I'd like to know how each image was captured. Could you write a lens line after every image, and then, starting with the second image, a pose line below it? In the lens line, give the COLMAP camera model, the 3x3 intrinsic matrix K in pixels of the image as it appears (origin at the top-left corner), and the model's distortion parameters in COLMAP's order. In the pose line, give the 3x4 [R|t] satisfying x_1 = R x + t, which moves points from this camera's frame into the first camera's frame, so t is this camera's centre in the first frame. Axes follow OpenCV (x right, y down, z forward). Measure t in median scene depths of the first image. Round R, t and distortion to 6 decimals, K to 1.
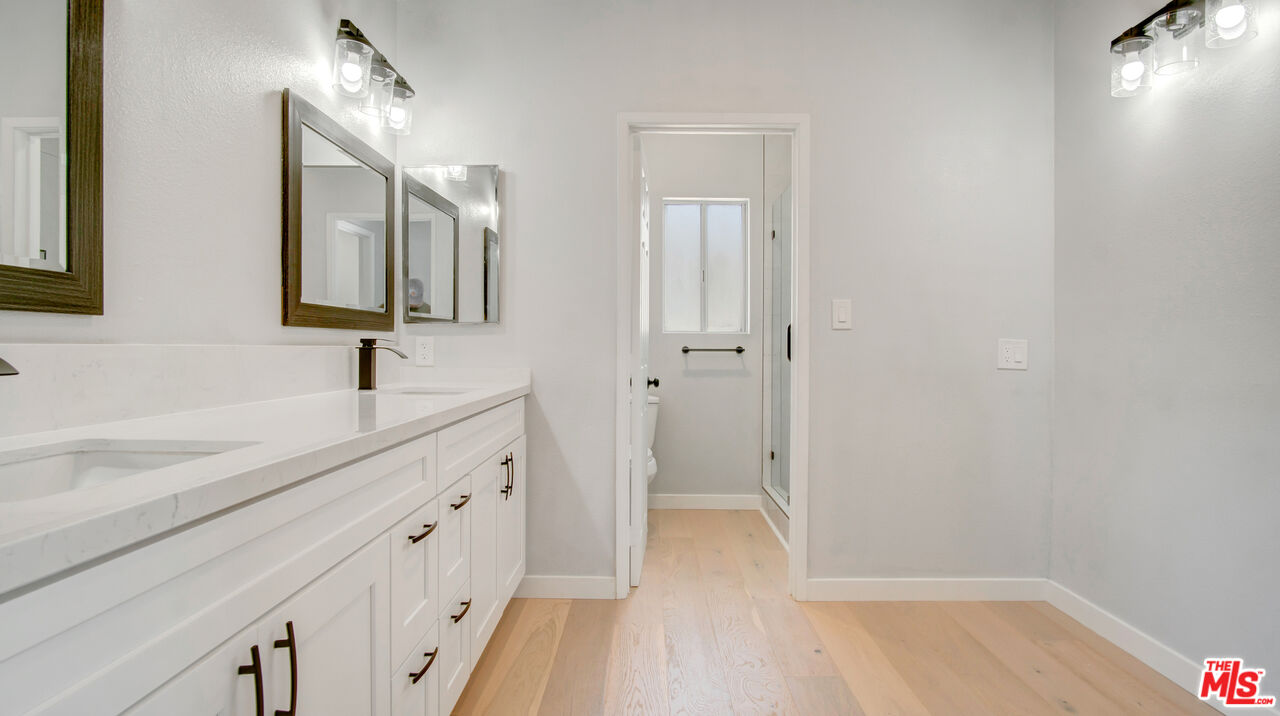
lens RADIAL K [[689.1, 0, 631.0], [0, 689.1, 354.6], [0, 0, 1]] dist [0.000885, 0.000581]
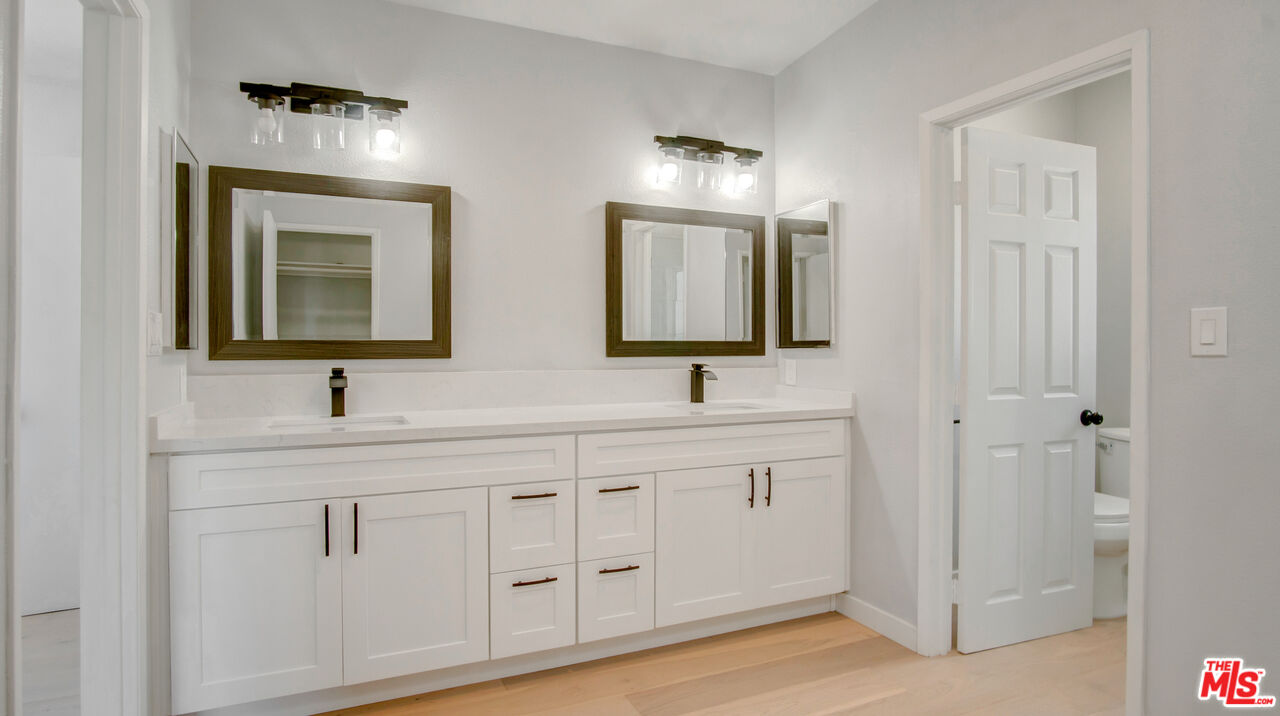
lens RADIAL K [[689.1, 0, 632.4], [0, 689.1, 349.9], [0, 0, 1]] dist [0.000885, 0.000581]
pose [[0.437231, -0.000675, -0.899349, 0.643493], [-0.005936, 0.999976, -0.003637, -0.037592], [0.899330, 0.006929, 0.437216, 0.273127]]
